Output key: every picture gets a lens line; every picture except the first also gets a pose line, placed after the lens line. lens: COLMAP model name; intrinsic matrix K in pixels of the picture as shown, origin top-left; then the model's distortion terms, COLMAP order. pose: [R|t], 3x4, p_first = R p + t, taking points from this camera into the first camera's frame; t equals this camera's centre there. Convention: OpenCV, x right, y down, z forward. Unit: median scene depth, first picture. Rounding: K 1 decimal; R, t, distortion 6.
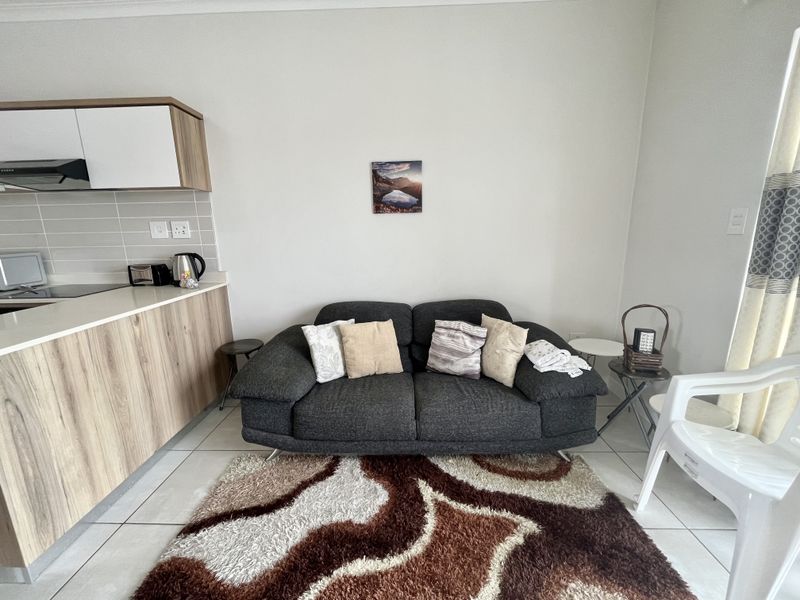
lens RADIAL K [[322.2, 0, 398.5], [0, 322.2, 295.4], [0, 0, 1]] dist [-0.002472, 0.000440]
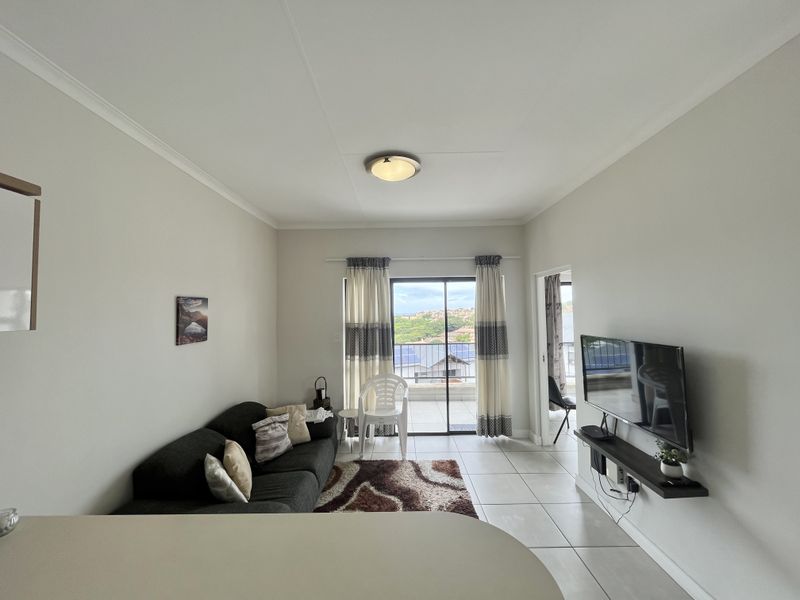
lens RADIAL K [[322.2, 0, 398.5], [0, 322.2, 298.2], [0, 0, 1]] dist [-0.002472, 0.000440]
pose [[-0.010696, 0.058052, 0.998256, -1.107558], [0.222337, 0.973461, -0.054227, -0.196835], [-0.974911, 0.221369, -0.023319, 0.343820]]
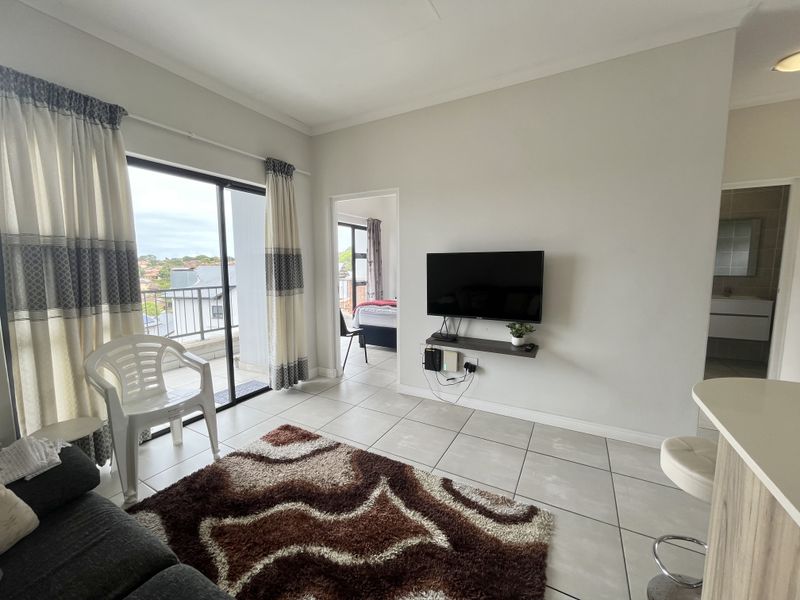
lens RADIAL K [[322.2, 0, 395.5], [0, 322.2, 296.8], [0, 0, 1]] dist [-0.002472, 0.000440]
pose [[-0.877040, -0.026247, 0.479700, -0.439578], [0.120192, 0.954765, 0.271989, -0.179376], [-0.465139, 0.296201, -0.834212, 0.859310]]
